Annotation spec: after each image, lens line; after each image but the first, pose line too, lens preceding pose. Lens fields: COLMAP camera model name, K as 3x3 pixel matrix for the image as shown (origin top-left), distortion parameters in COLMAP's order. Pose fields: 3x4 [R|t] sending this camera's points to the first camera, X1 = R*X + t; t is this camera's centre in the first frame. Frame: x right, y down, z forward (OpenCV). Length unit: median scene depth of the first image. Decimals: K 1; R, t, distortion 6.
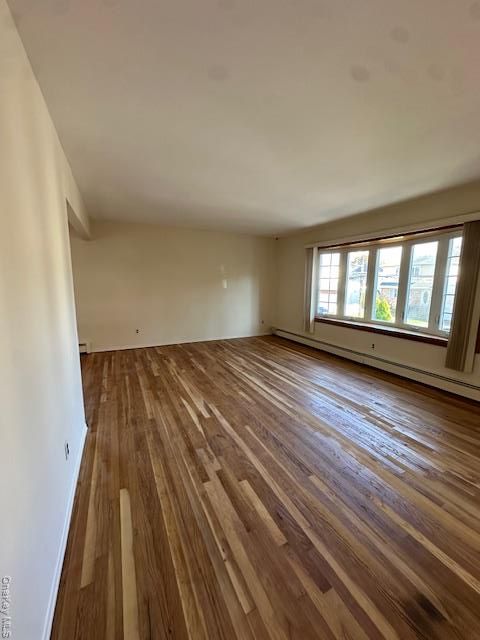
lens RADIAL K [[253.2, 0, 240.0], [0, 253.2, 320.0], [0, 0, 1]] dist [-0.001354, -0.000060]
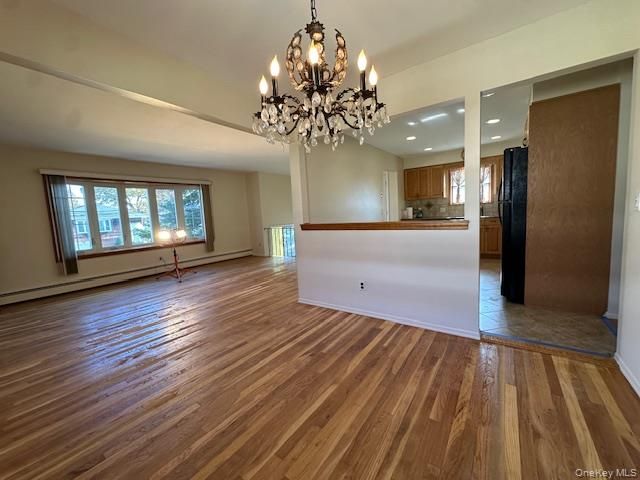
lens RADIAL K [[253.2, 0, 320.0], [0, 253.2, 240.0], [0, 0, 1]] dist [-0.001354, -0.000060]
pose [[-0.468983, -0.068196, 0.880570, -1.381340], [0.182345, 0.968058, 0.172087, -0.095160], [-0.864179, 0.241274, -0.441567, 1.052830]]
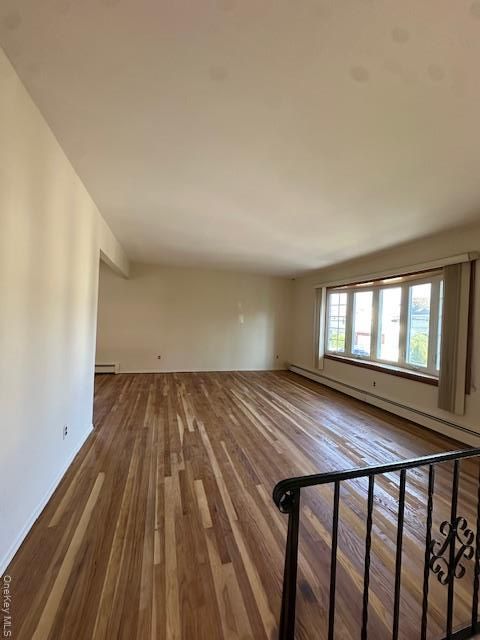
lens RADIAL K [[253.2, 0, 240.0], [0, 253.2, 320.0], [0, 0, 1]] dist [-0.001354, -0.000060]
pose [[0.986586, 0.034681, -0.159515, 0.195767], [-0.058365, 0.987520, -0.146282, 0.038530], [0.152451, 0.153630, 0.976297, -0.115178]]
